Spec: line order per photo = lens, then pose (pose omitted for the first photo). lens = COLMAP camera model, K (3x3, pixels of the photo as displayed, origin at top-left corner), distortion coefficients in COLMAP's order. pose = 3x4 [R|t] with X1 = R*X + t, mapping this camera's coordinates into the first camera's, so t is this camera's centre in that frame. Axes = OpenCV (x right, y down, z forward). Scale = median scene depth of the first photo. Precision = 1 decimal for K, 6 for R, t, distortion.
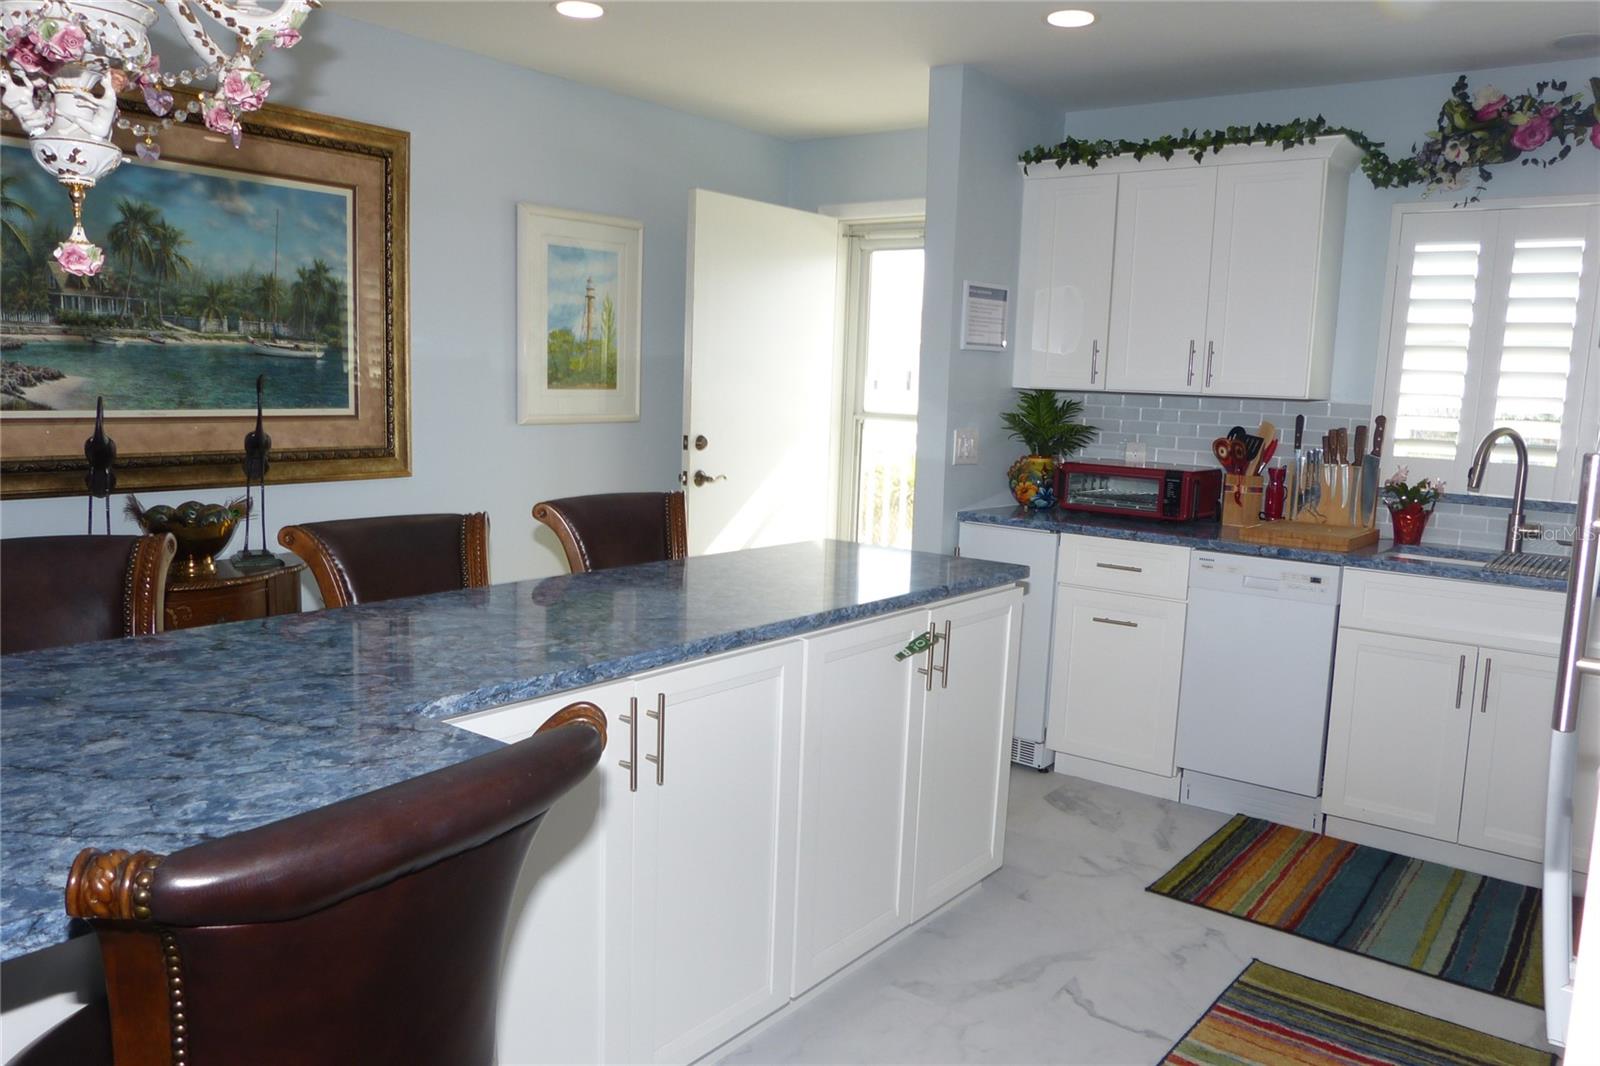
lens RADIAL K [[1176.8, 0, 804.8], [0, 1176.8, 534.0], [0, 0, 1]] dist [-0.037512, 0.028042]
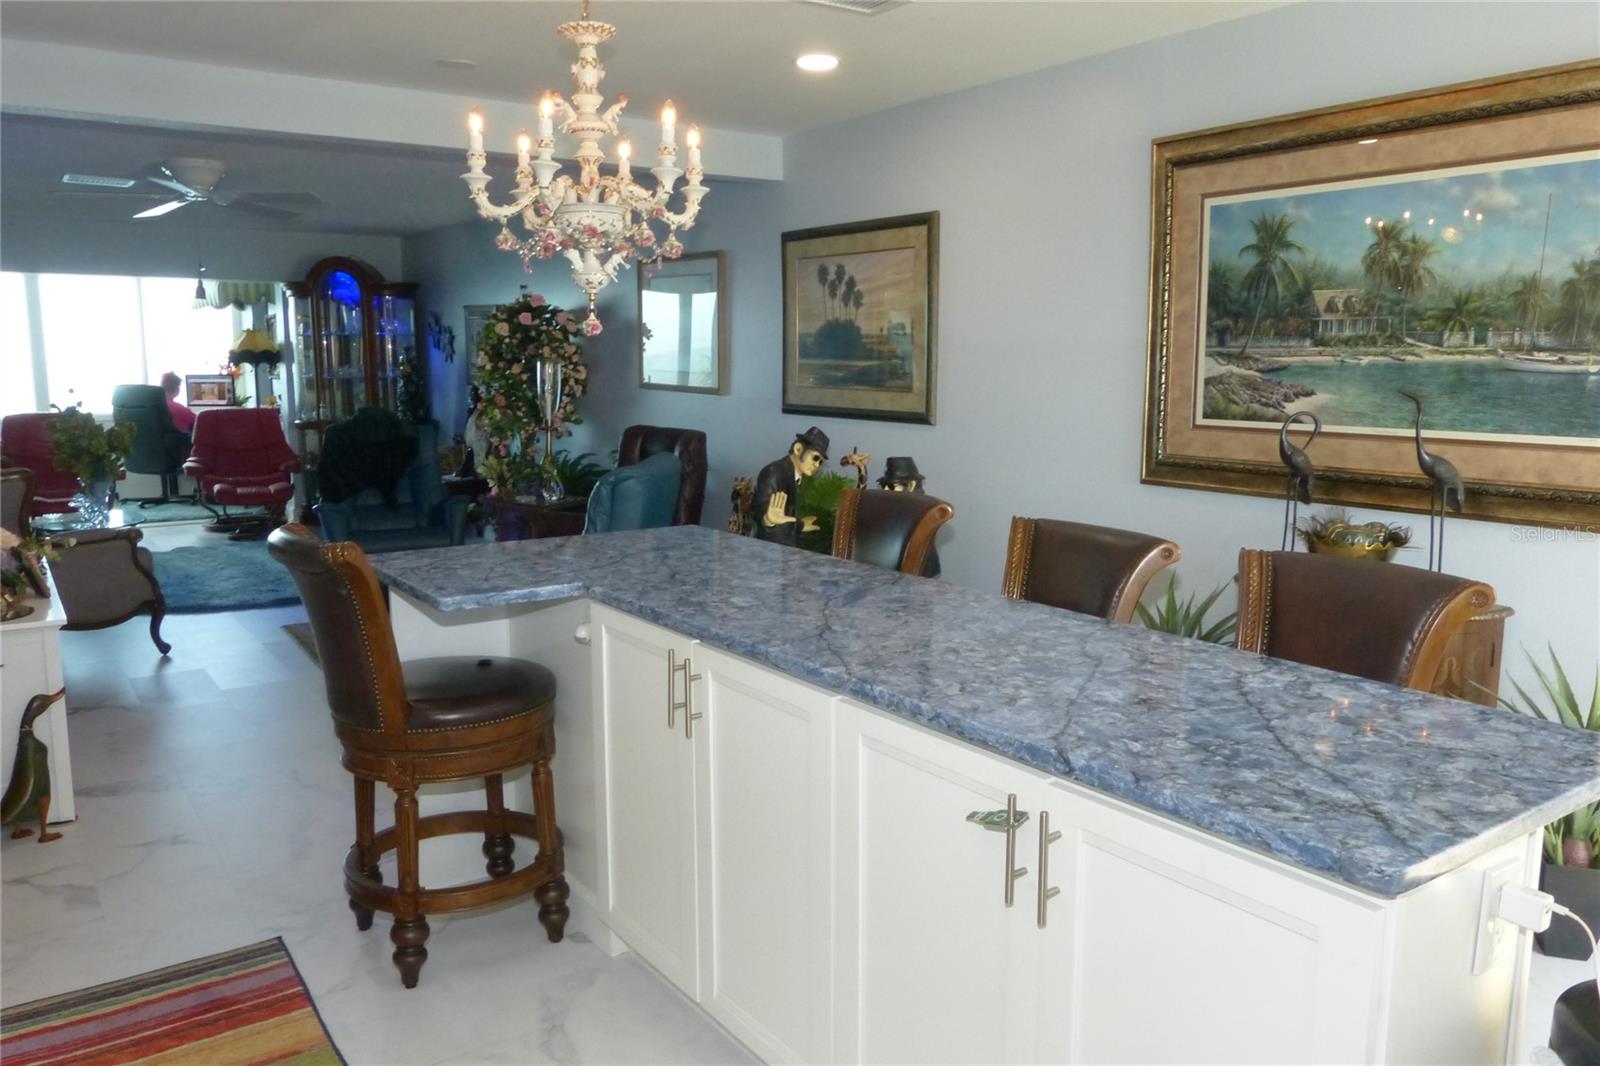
lens RADIAL K [[1176.8, 0, 806.2], [0, 1176.8, 528.6], [0, 0, 1]] dist [-0.037512, 0.028042]
pose [[-0.294356, 0.100819, -0.950363, 0.533063], [-0.143806, 0.978425, 0.148337, -0.098118], [0.944815, 0.180331, -0.273507, 0.811868]]
